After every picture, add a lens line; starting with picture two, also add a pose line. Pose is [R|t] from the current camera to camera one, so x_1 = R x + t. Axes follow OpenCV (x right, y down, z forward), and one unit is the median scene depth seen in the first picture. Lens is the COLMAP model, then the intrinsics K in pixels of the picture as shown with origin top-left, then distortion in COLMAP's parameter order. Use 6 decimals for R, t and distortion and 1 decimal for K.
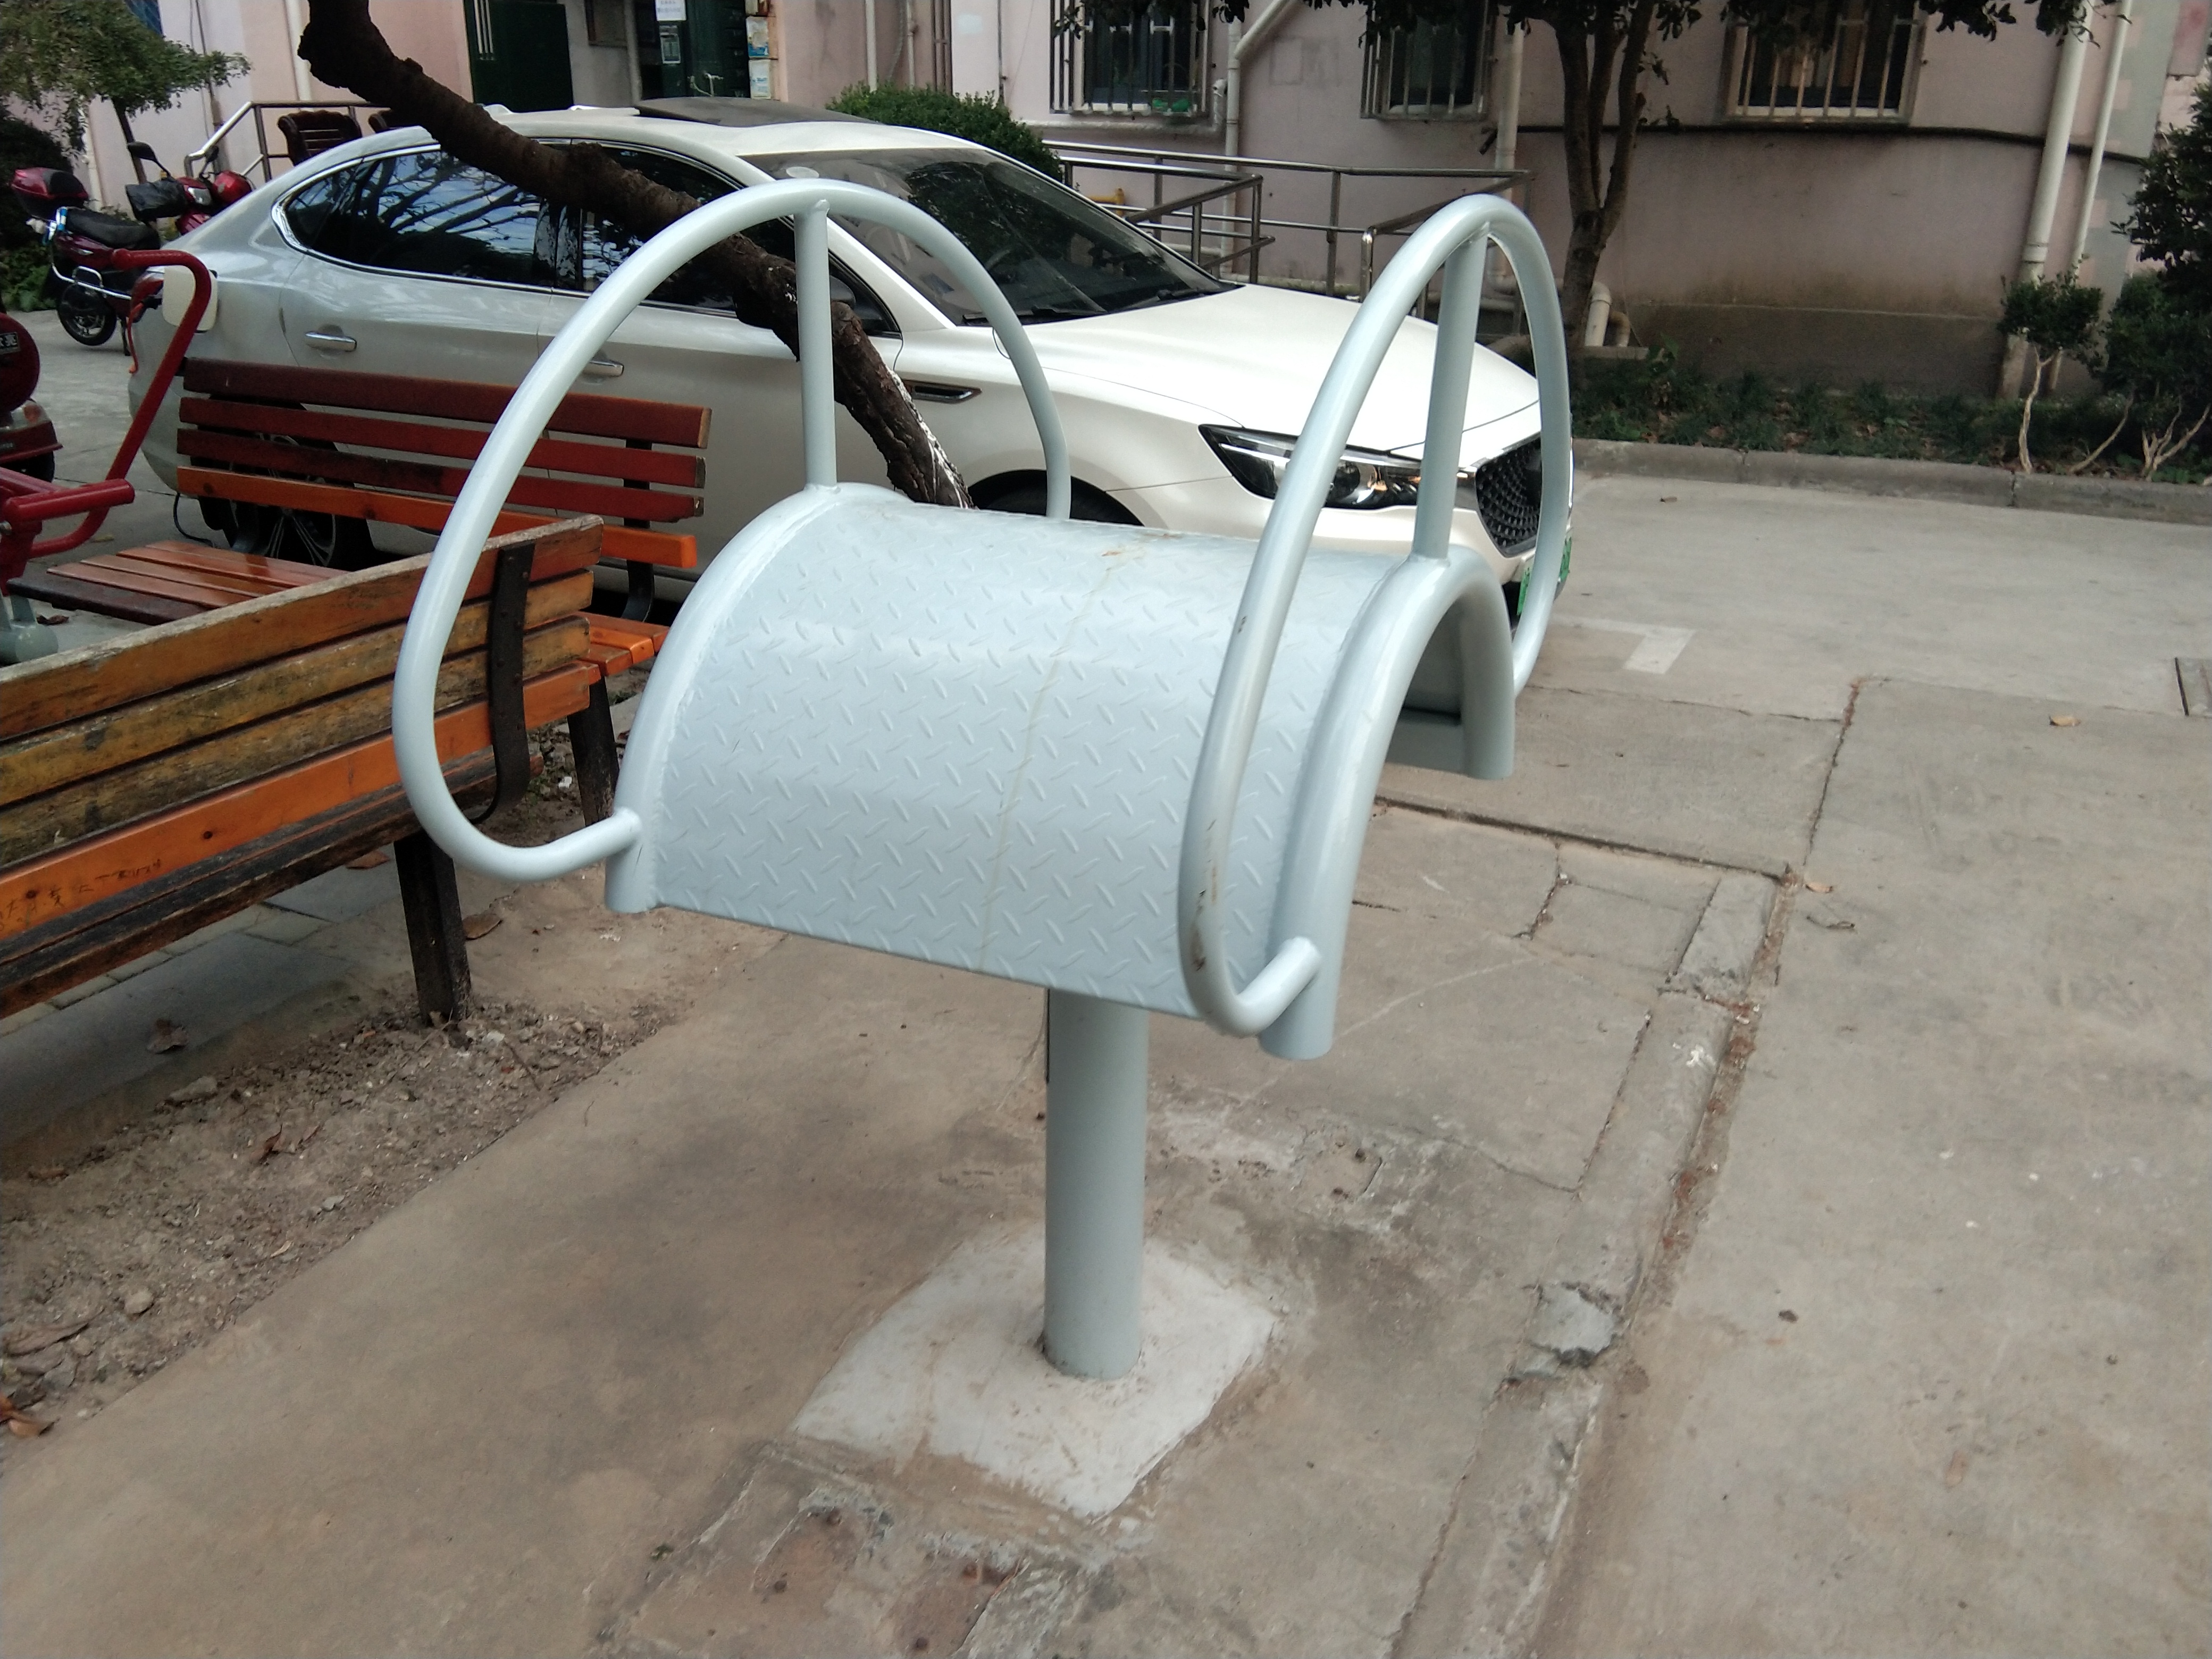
lens RADIAL K [[1757.4, 0, 1097.2], [0, 1757.4, 824.8], [0, 0, 1]] dist [0.053773, -0.050160]
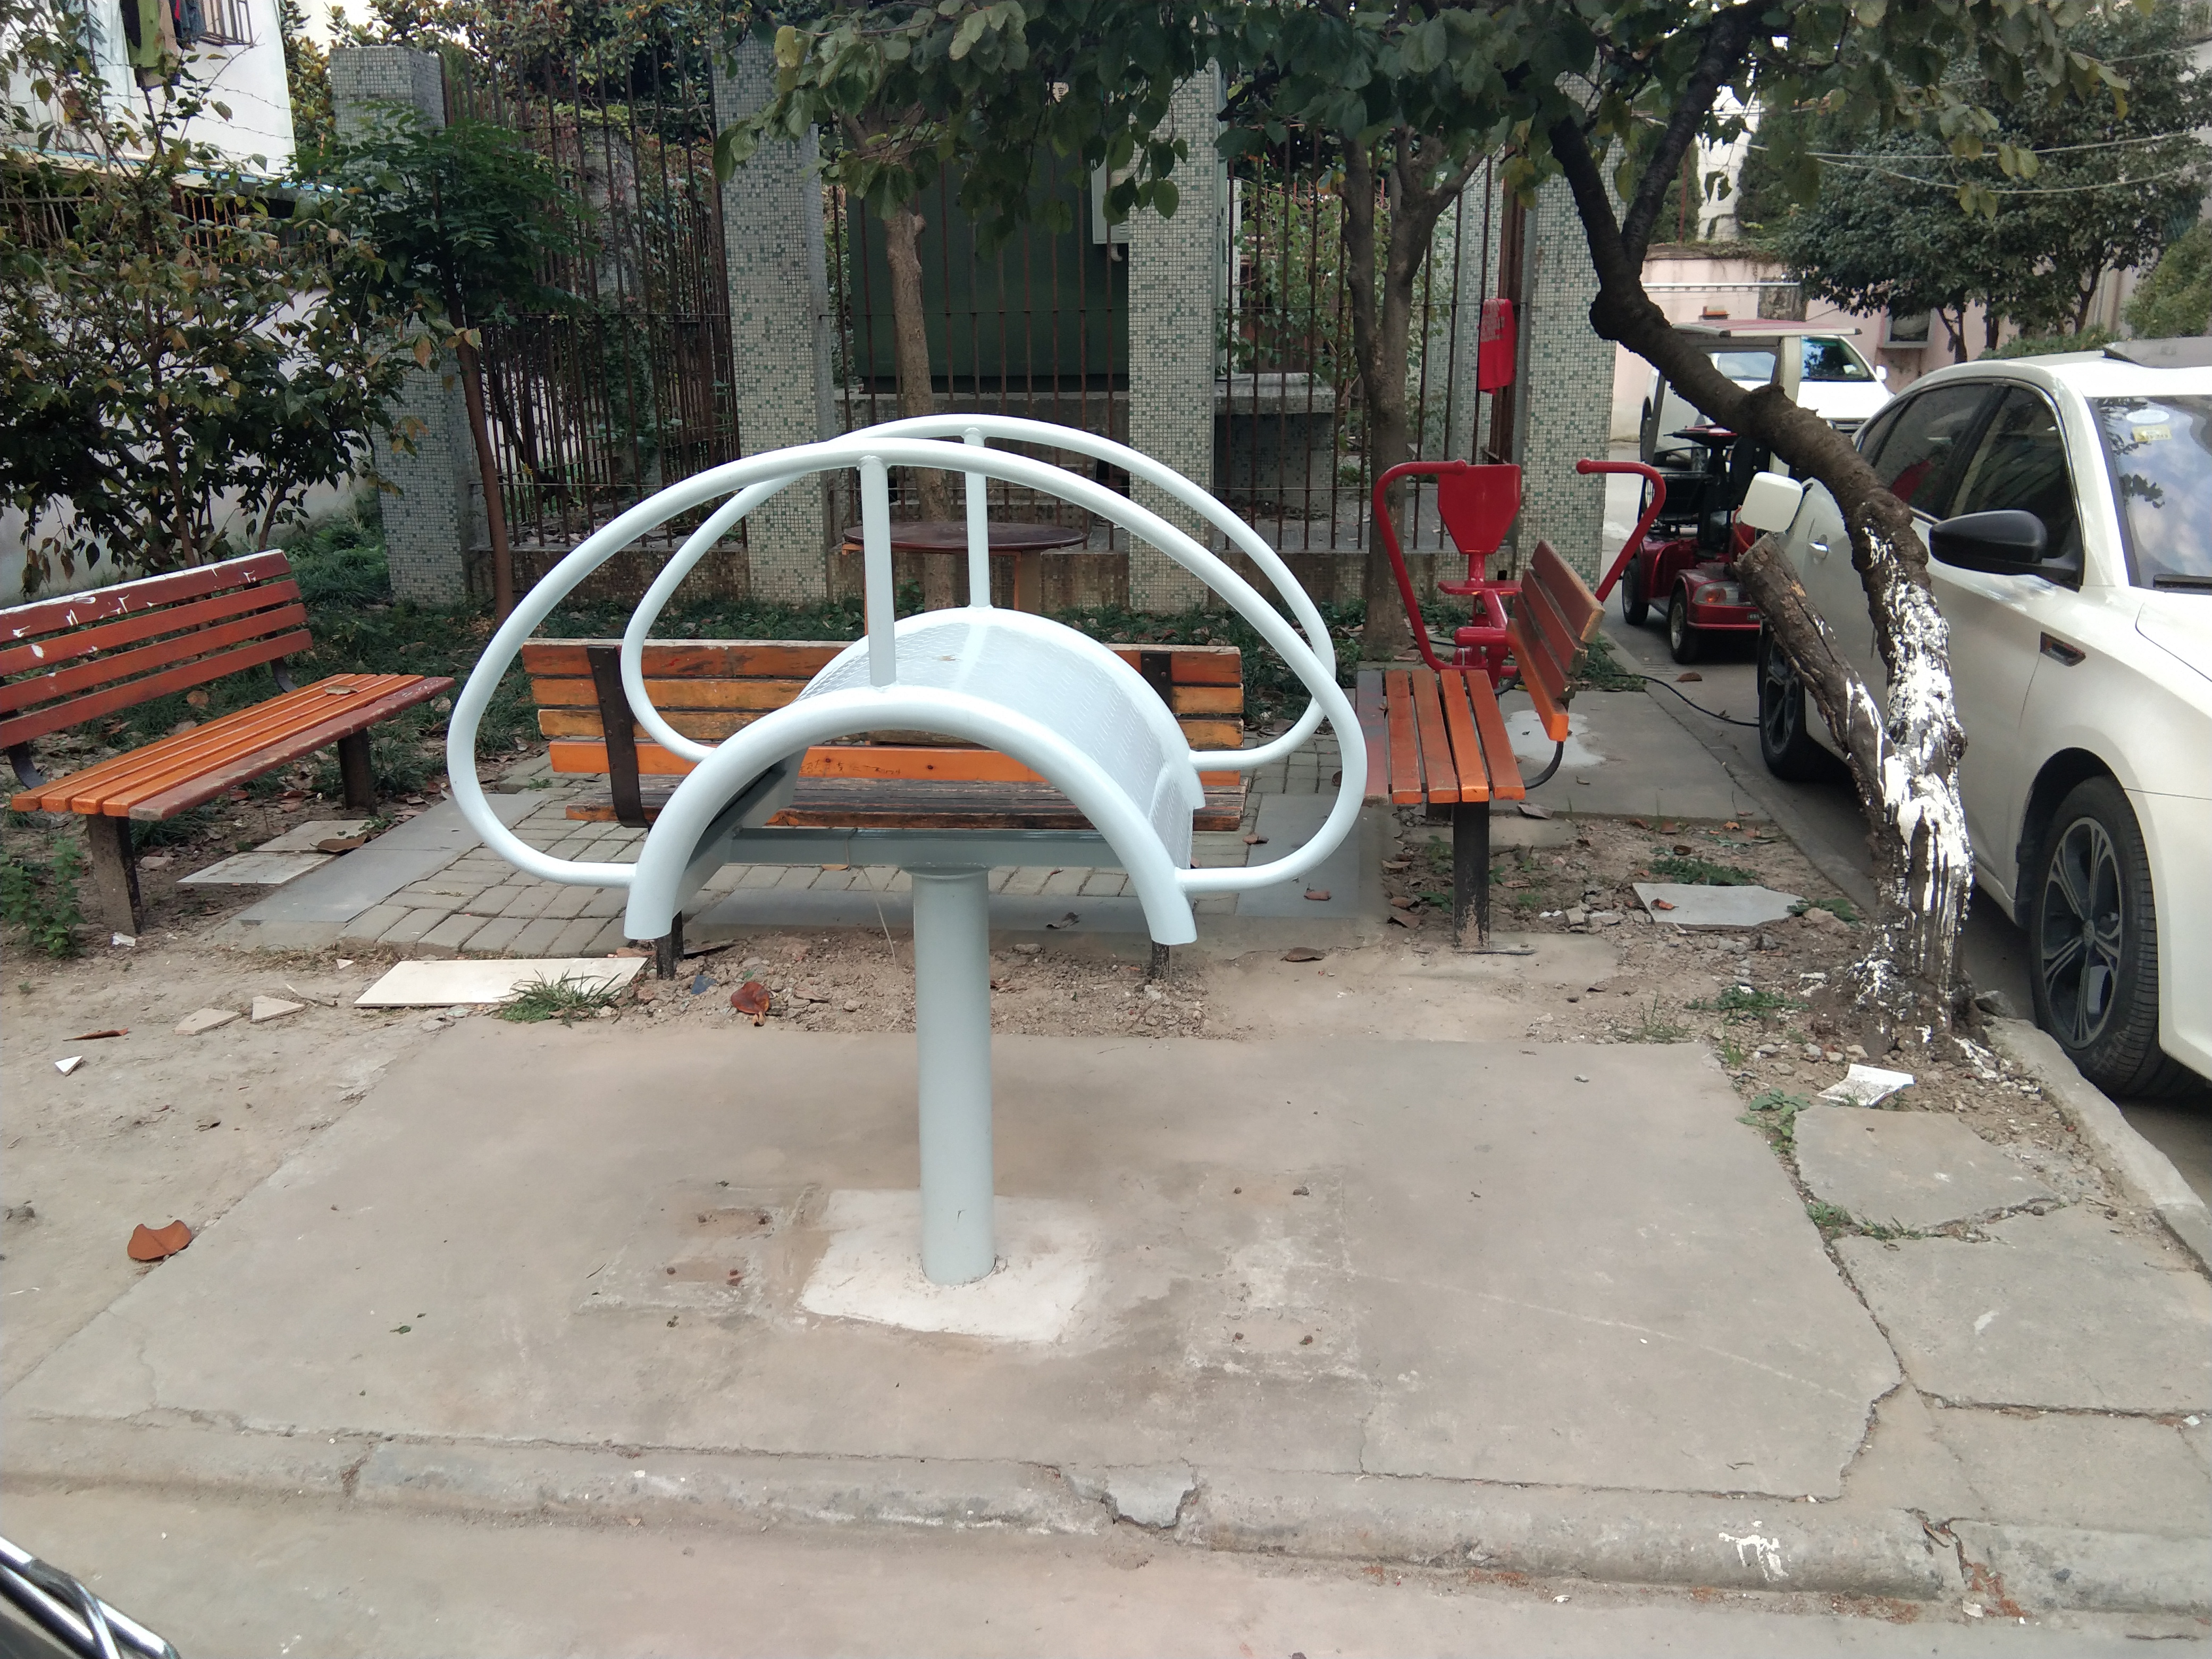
lens RADIAL K [[1757.4, 0, 1102.8], [0, 1757.4, 830.2], [0, 0, 1]] dist [0.053773, -0.050160]
pose [[0.352030, 0.254088, -0.900841, 0.974865], [-0.346534, 0.929437, 0.126735, -0.184515], [0.869476, 0.267557, 0.415240, 0.378365]]
